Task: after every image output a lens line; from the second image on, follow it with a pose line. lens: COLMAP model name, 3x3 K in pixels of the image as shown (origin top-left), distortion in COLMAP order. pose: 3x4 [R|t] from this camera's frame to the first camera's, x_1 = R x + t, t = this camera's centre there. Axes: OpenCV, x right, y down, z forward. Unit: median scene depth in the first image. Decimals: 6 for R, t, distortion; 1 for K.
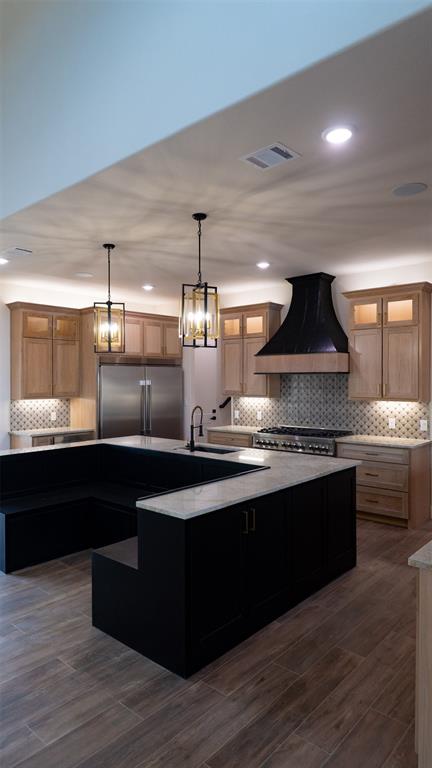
lens RADIAL K [[471.6, 0, 216.0], [0, 471.6, 384.0], [0, 0, 1]] dist [-0.002863, -0.001989]
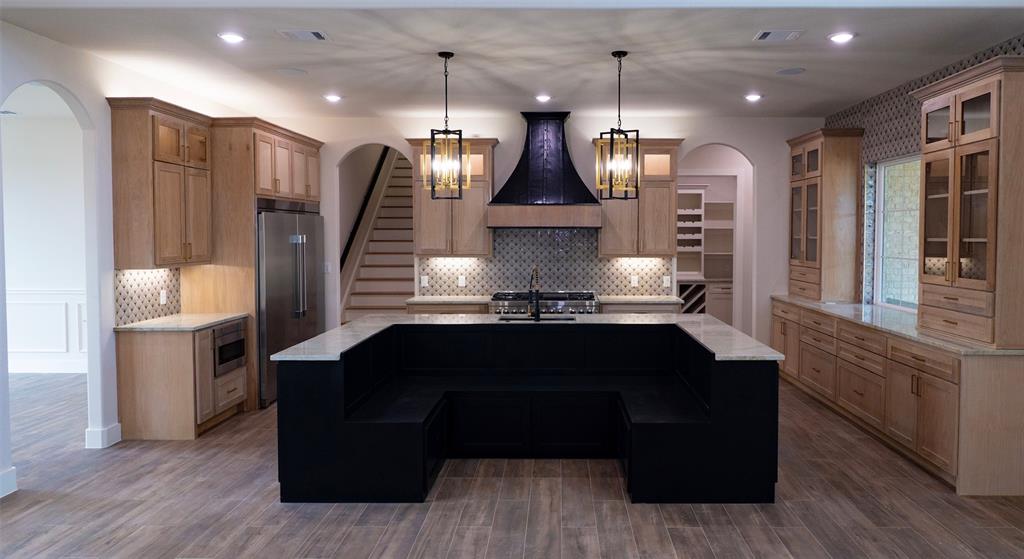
lens RADIAL K [[718.7, 0, 512.9], [0, 718.7, 265.6], [0, 0, 1]] dist [-0.003909, 0.000311]
pose [[0.759668, -0.026233, 0.649782, -0.758994], [0.003553, 0.999339, 0.036192, -0.001417], [-0.650301, -0.025186, 0.759259, 0.056011]]
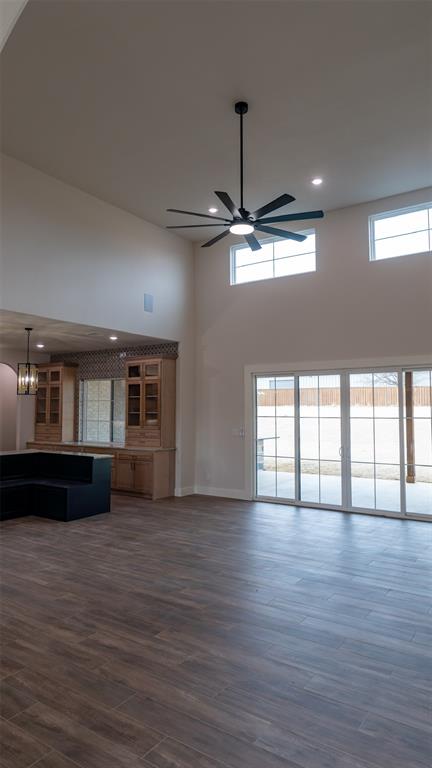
lens RADIAL K [[471.6, 0, 216.0], [0, 471.6, 384.0], [0, 0, 1]] dist [-0.002863, -0.001989]
pose [[-0.110381, 0.059670, 0.992097, -1.457164], [0.007245, 0.998218, -0.059232, 0.000408], [-0.993863, 0.000649, -0.110617, 0.311387]]
